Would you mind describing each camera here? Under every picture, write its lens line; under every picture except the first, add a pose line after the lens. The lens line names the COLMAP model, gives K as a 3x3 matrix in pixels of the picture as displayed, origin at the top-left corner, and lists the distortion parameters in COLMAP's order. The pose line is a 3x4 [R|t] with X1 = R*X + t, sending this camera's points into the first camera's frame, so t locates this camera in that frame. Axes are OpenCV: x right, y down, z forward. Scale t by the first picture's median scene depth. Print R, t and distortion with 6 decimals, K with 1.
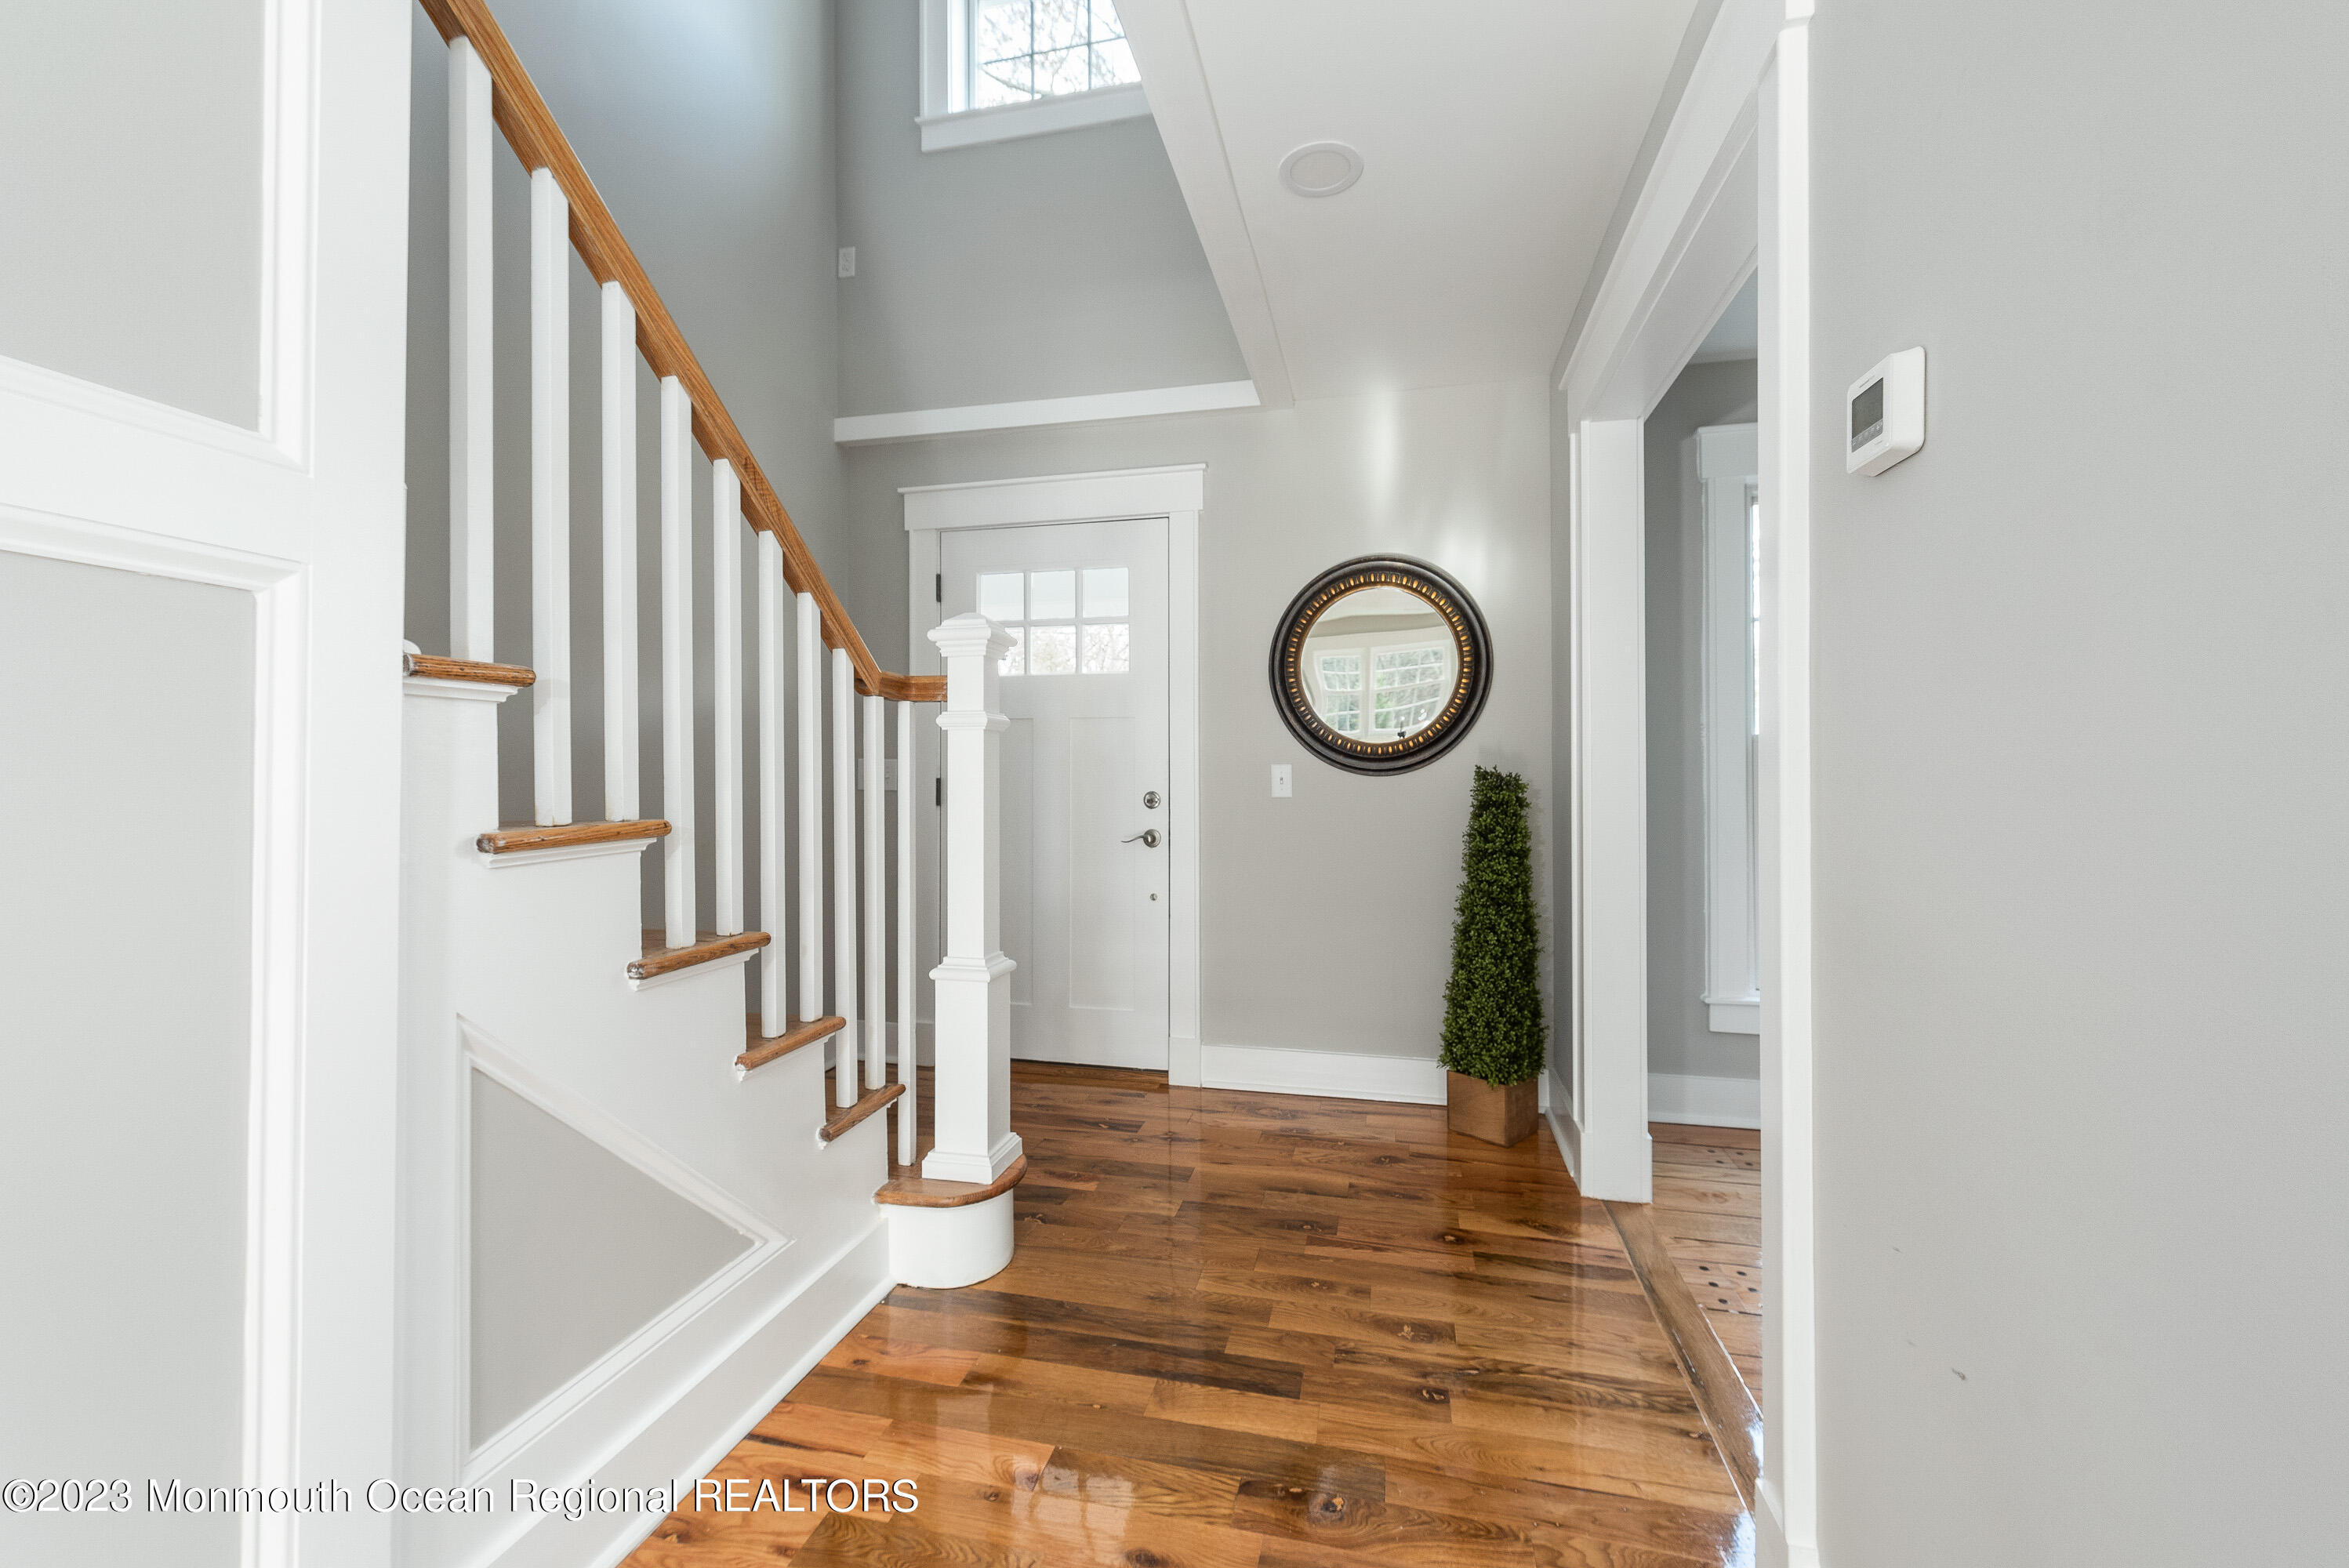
lens RADIAL K [[929.4, 0, 1176.7], [0, 929.4, 767.1], [0, 0, 1]] dist [0.004522, -0.000384]
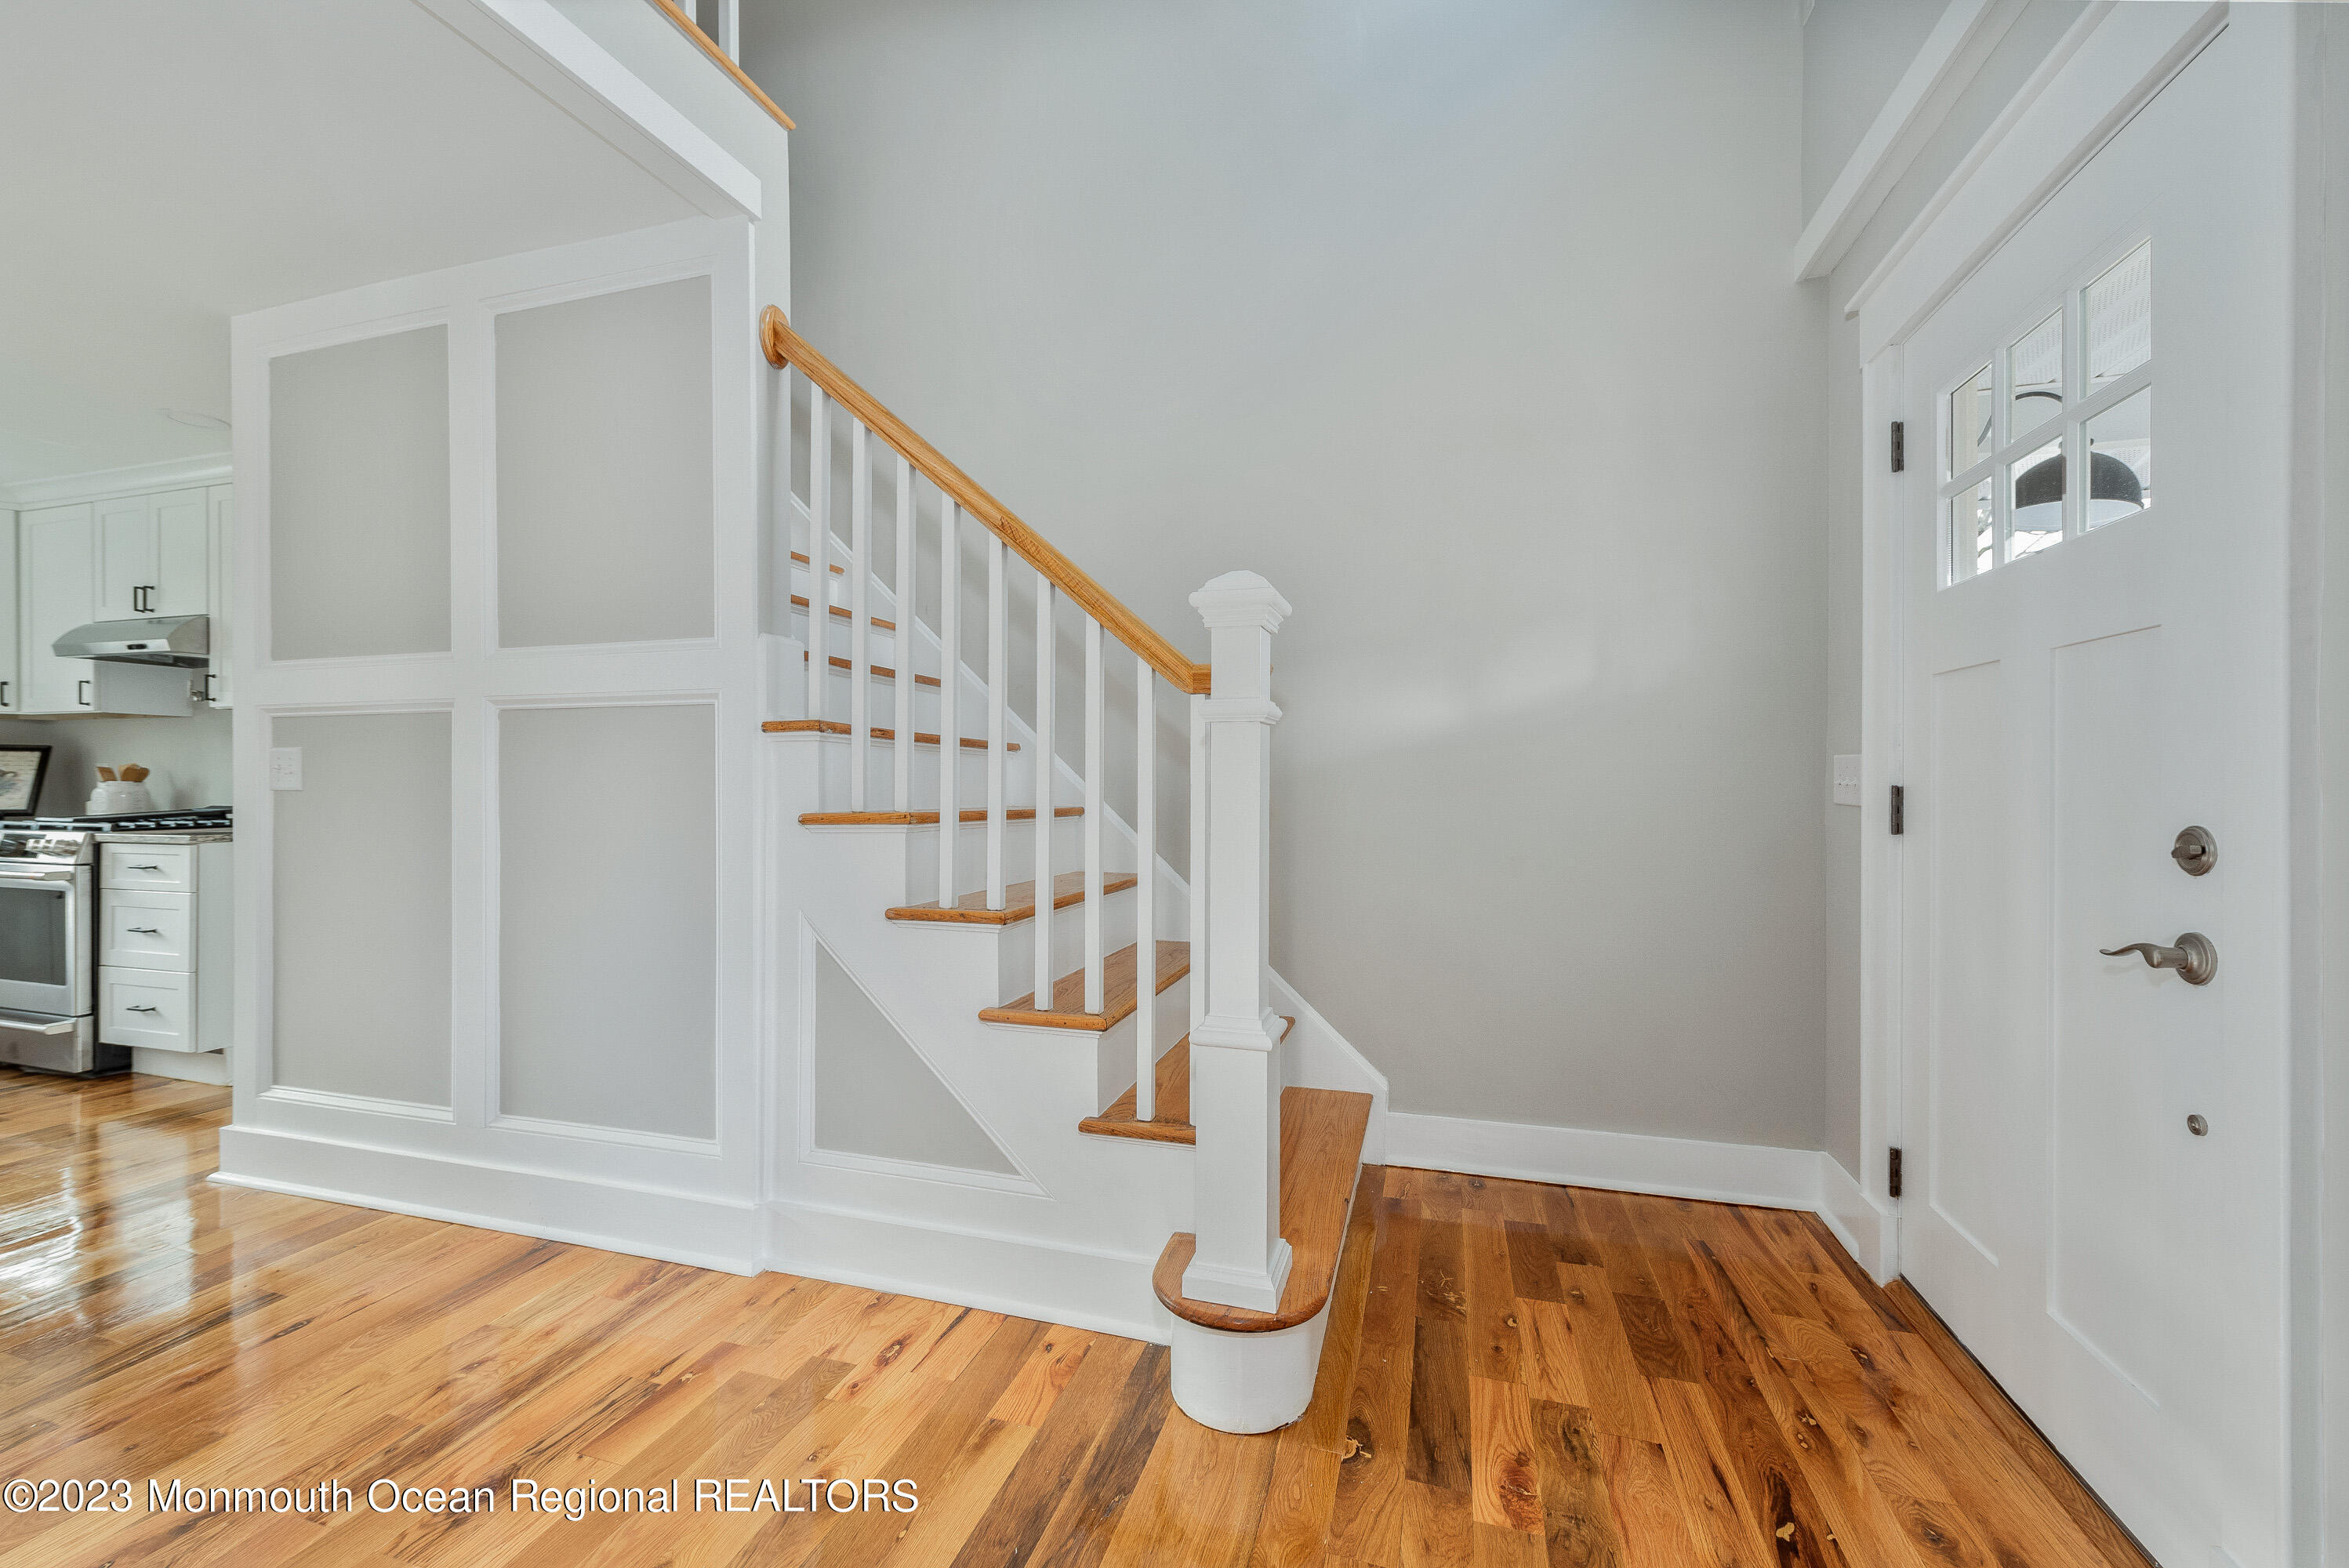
lens RADIAL K [[929.4, 0, 1174.3], [0, 929.4, 791.6], [0, 0, 1]] dist [0.004522, -0.000384]
pose [[-0.060446, 0.006848, -0.998148, 0.621868], [0.003546, 0.999972, 0.006646, 0.015724], [0.998165, -0.003137, -0.060468, 1.108270]]
